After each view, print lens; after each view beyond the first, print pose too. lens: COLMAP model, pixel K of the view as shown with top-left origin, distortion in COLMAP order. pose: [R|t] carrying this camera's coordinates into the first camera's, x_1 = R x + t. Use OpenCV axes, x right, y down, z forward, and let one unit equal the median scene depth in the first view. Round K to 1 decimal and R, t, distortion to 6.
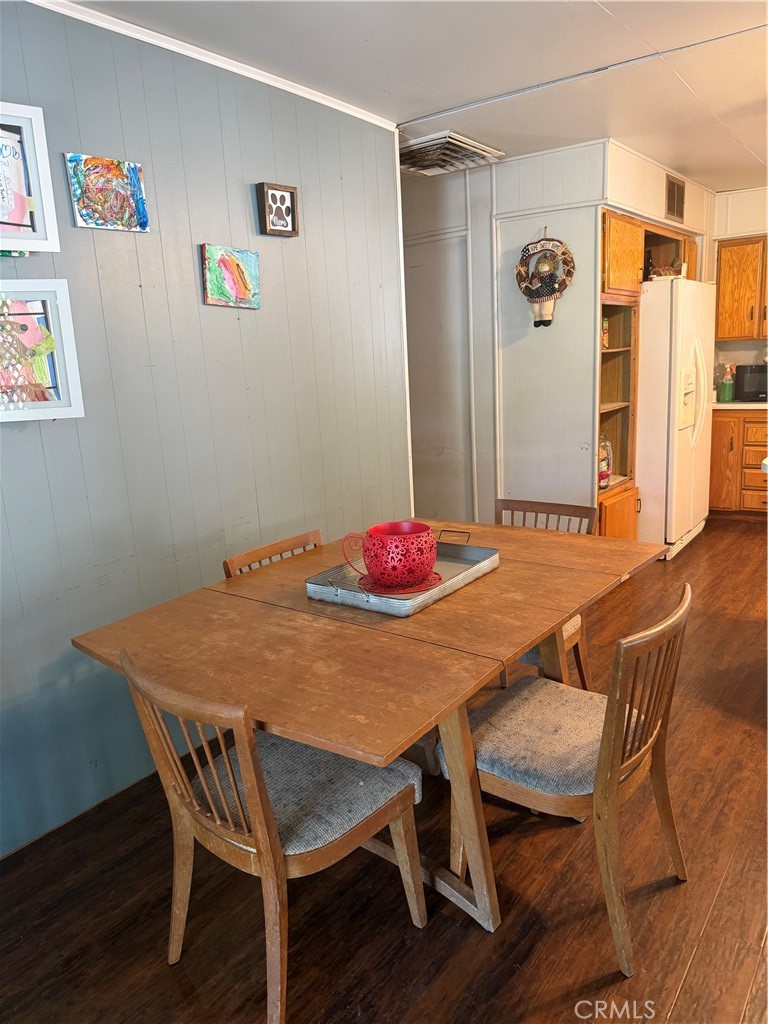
lens RADIAL K [[721.0, 0, 384.0], [0, 721.0, 512.0], [0, 0, 1]] dist [-0.004436, -0.007142]
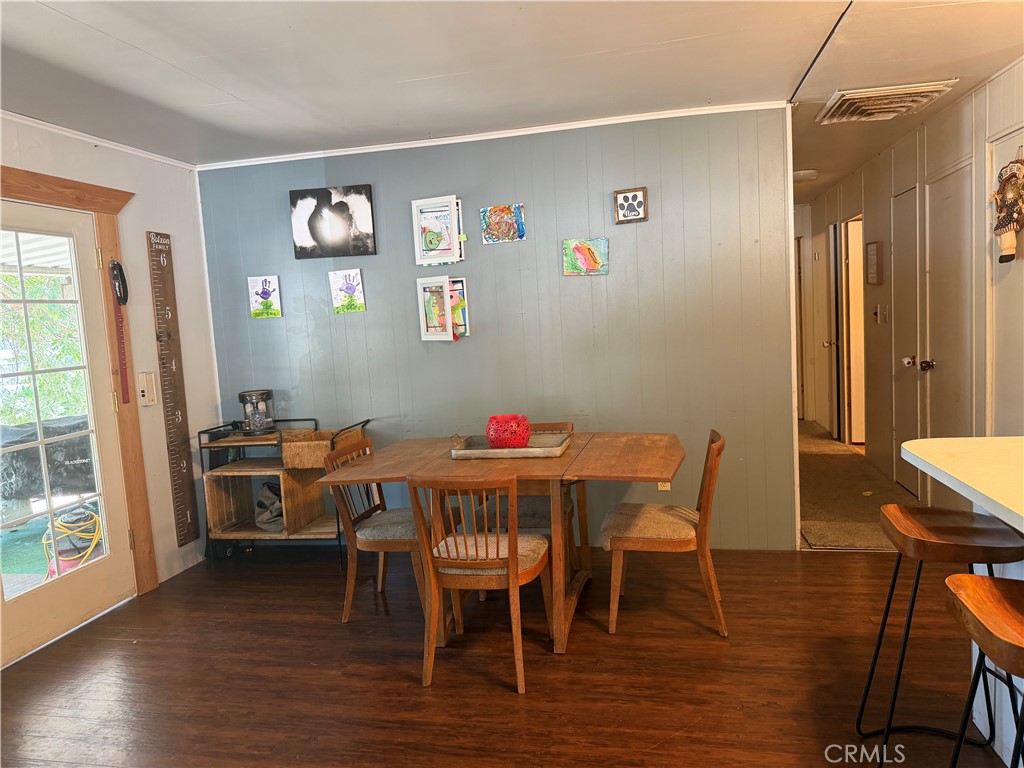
lens RADIAL K [[721.0, 0, 512.0], [0, 721.0, 384.0], [0, 0, 1]] dist [-0.004436, -0.007142]
pose [[0.416586, 0.102310, -0.903321, 1.301820], [-0.158590, 0.986590, 0.038604, -0.101987], [0.895156, 0.127176, 0.427225, 0.259782]]
